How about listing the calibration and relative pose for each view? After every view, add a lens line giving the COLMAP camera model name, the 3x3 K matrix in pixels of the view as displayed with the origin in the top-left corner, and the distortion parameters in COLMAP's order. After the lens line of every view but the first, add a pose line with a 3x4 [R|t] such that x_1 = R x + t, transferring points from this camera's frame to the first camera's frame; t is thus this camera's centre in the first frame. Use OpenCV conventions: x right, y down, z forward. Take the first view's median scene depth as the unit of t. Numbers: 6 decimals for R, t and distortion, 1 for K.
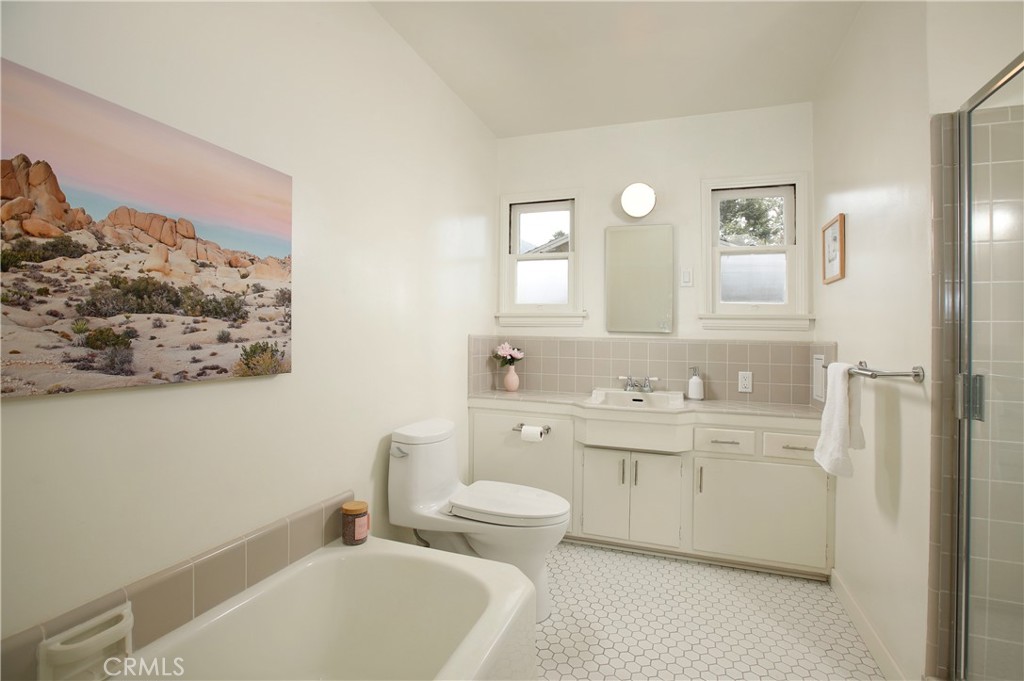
lens RADIAL K [[474.3, 0, 510.2], [0, 474.3, 337.9], [0, 0, 1]] dist [-0.042617, 0.013241]
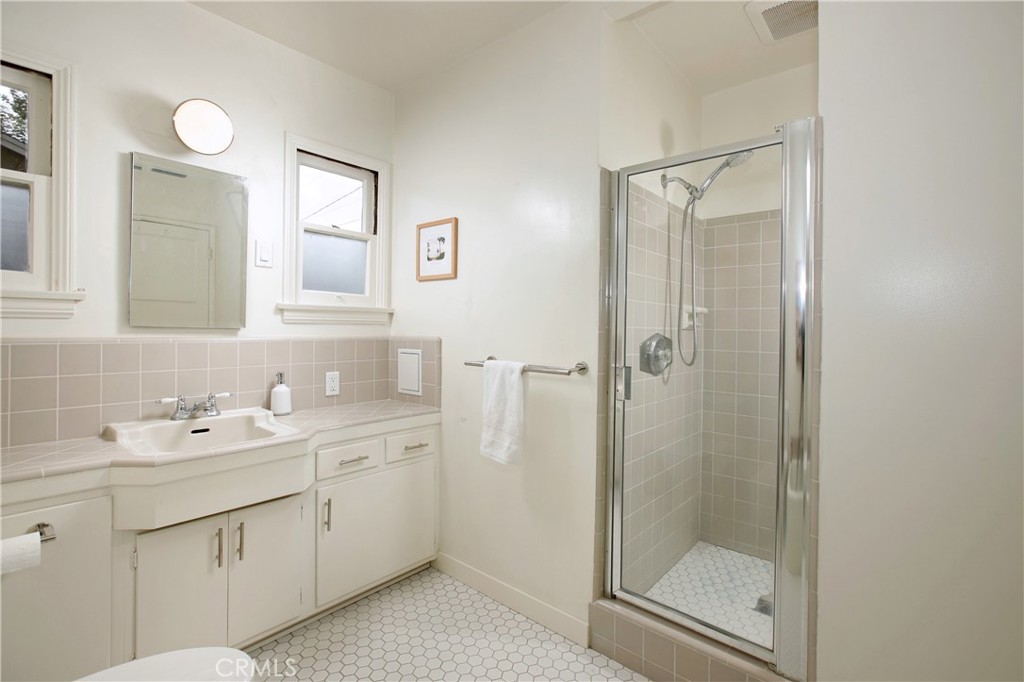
lens RADIAL K [[474.3, 0, 509.3], [0, 474.3, 320.3], [0, 0, 1]] dist [-0.042617, 0.013241]
pose [[0.341664, -0.003831, 0.939814, -0.226638], [-0.005339, 0.999968, 0.006018, -0.033494], [-0.939807, -0.007074, 0.341632, 0.433723]]
